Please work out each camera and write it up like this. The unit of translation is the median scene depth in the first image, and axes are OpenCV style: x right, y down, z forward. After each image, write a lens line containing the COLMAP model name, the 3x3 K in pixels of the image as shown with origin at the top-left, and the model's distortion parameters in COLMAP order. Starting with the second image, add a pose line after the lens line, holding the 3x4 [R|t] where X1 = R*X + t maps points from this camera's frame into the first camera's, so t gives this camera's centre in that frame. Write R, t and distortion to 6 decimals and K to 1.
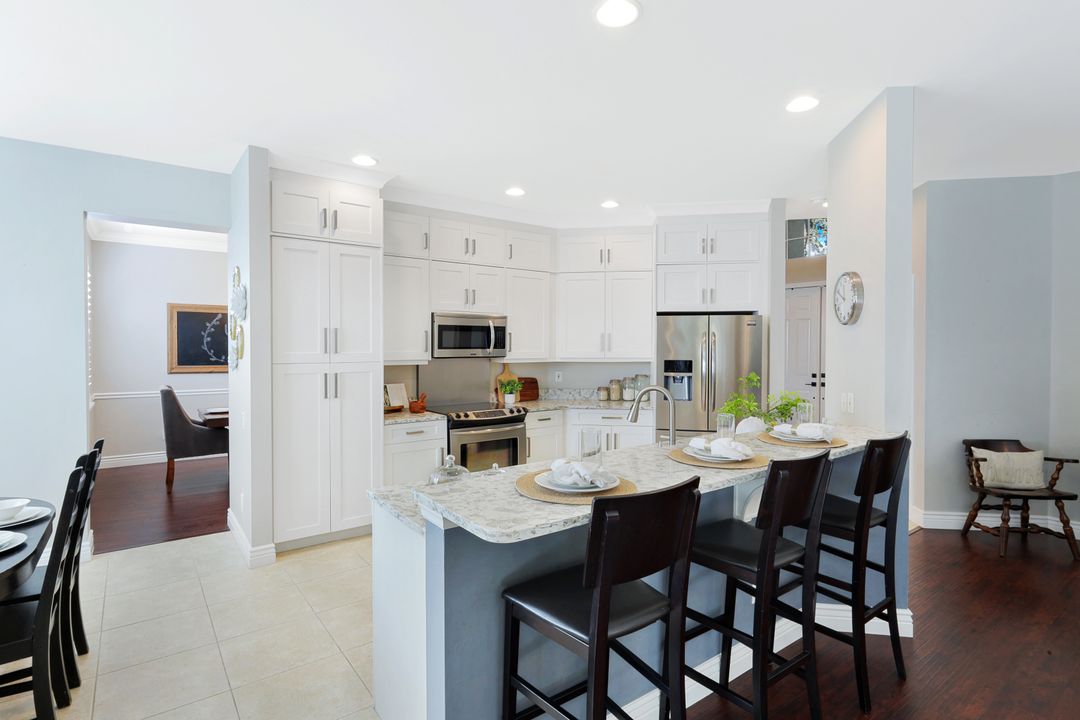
lens RADIAL K [[543.7, 0, 540.0], [0, 543.7, 360.0], [0, 0, 1]] dist [-0.002280, -0.000387]
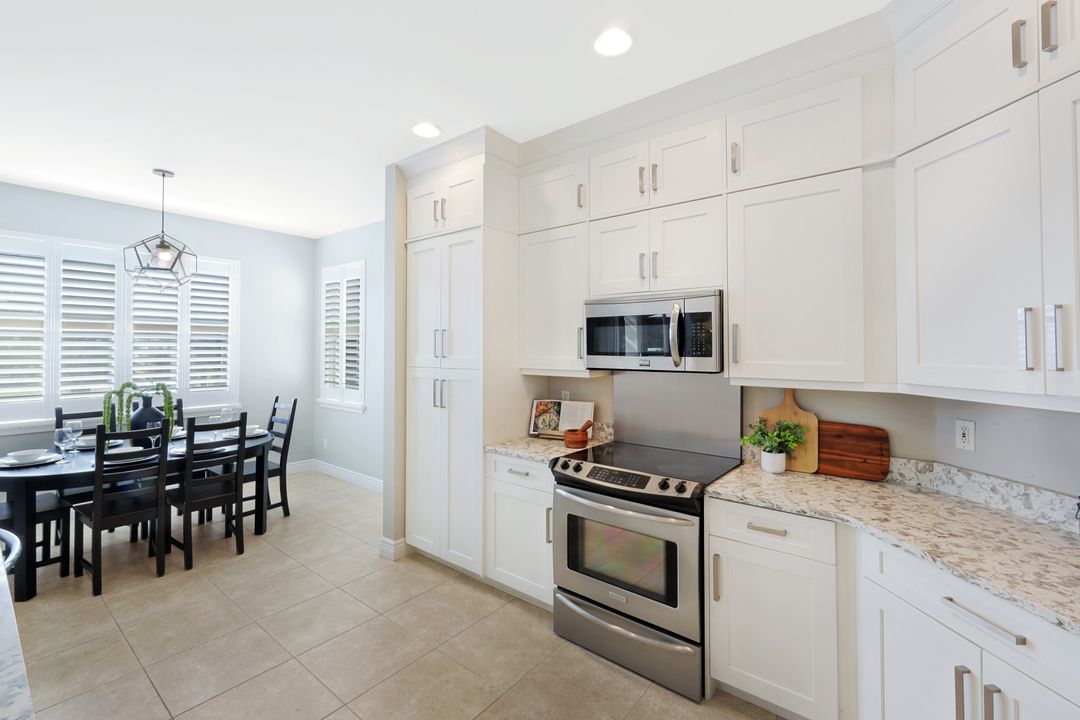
lens RADIAL K [[461.6, 0, 510.7], [0, 461.6, 346.3], [0, 0, 1]] dist [-0.000618, -0.000097]
pose [[0.246923, -0.003702, -0.969028, 0.310797], [-0.028313, 0.999538, -0.011033, -0.021022], [0.968621, 0.030160, 0.246704, 0.742881]]
